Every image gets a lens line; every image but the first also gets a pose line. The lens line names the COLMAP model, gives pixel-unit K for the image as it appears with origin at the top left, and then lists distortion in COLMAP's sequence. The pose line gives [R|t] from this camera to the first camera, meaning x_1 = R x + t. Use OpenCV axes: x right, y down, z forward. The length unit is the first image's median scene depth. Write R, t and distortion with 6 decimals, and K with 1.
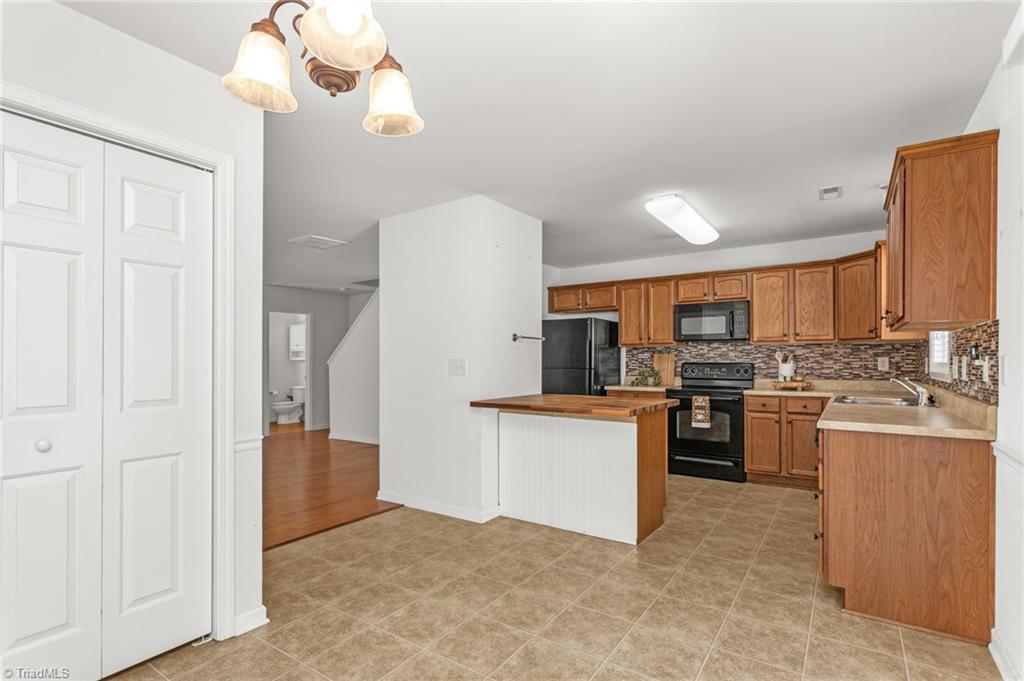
lens RADIAL K [[495.8, 0, 520.8], [0, 495.8, 354.7], [0, 0, 1]] dist [-0.001540, 0.000557]
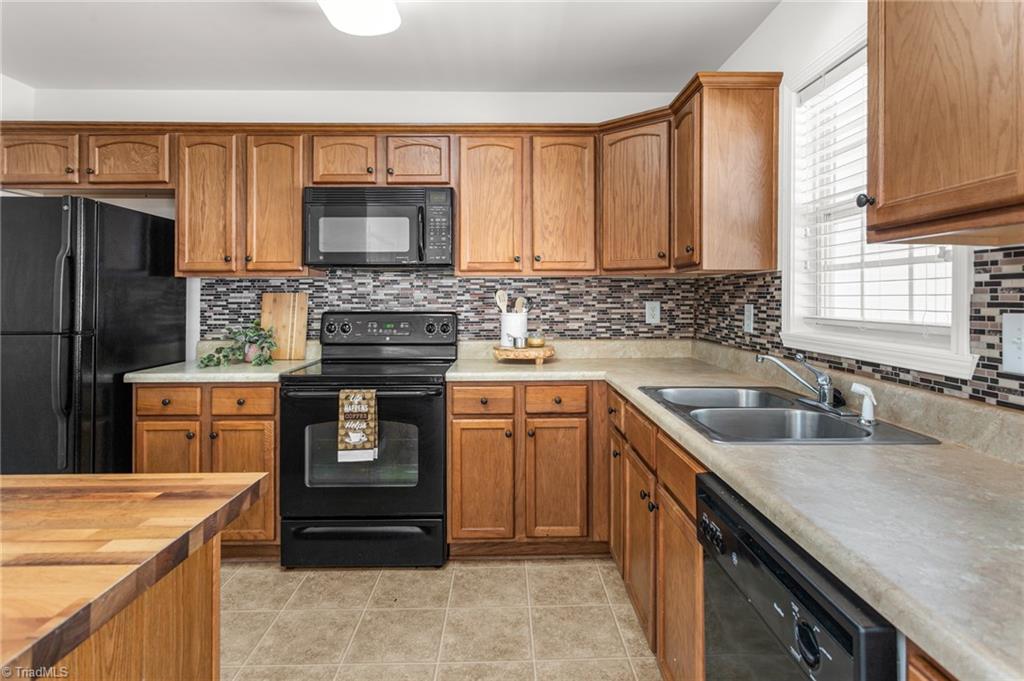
lens RADIAL K [[567.5, 0, 513.5], [0, 567.5, 293.7], [0, 0, 1]] dist [0.003656, 0.000768]
pose [[0.823962, 0.002872, 0.566638, 0.214240], [-0.007119, 0.999961, 0.005284, -0.007458], [-0.566601, -0.008388, 0.823950, 0.568159]]
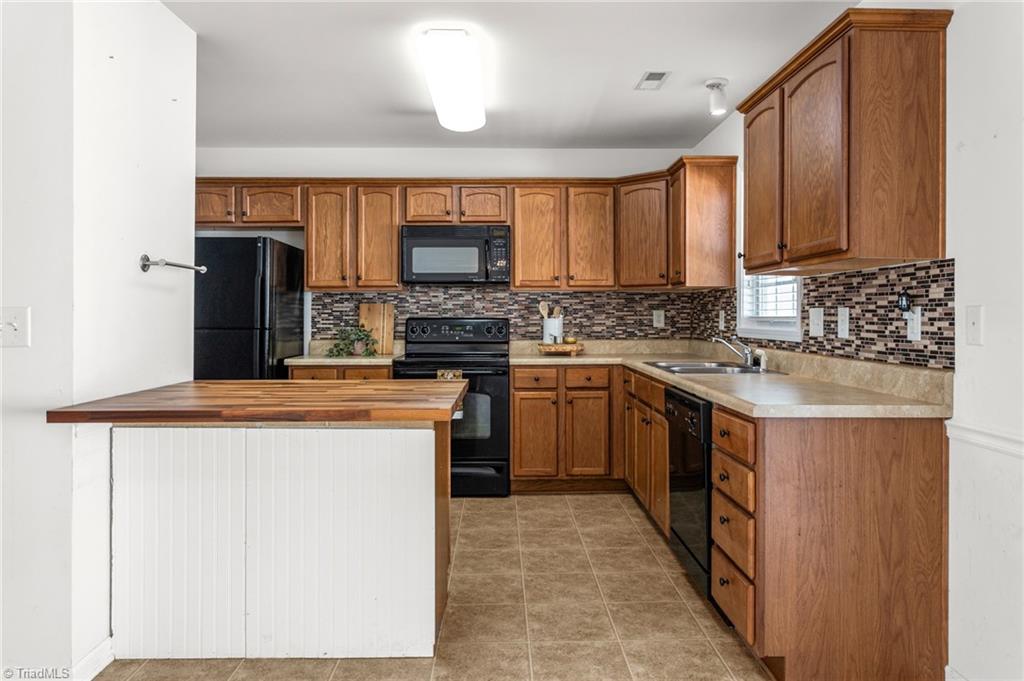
lens RADIAL K [[701.4, 0, 521.6], [0, 701.4, 305.4], [0, 0, 1]] dist [-0.005423, 0.002878]
pose [[0.816163, 0.008897, 0.577753, -0.095276], [-0.007064, 0.999960, -0.005420, 0.005414], [-0.577779, 0.000342, 0.816193, 0.236694]]
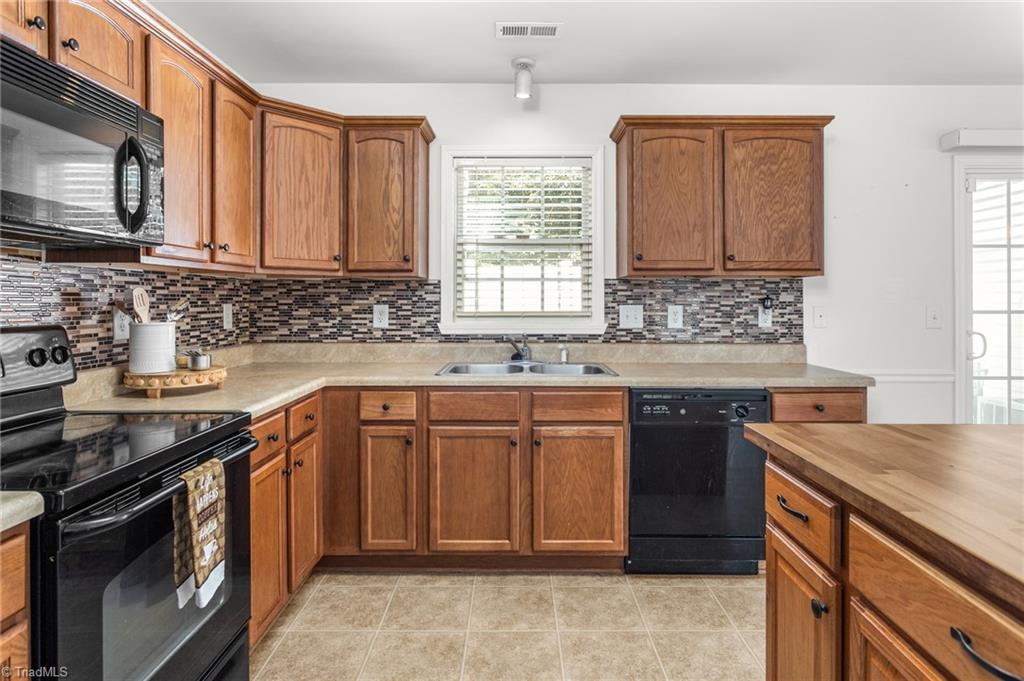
lens RADIAL K [[567.5, 0, 529.1], [0, 567.5, 303.7], [0, 0, 1]] dist [0.003656, 0.000768]
pose [[-0.551959, -0.005311, 0.833855, 0.046180], [-0.010458, 0.999945, -0.000553, 0.001858], [-0.833806, -0.009026, -0.551984, 1.155092]]
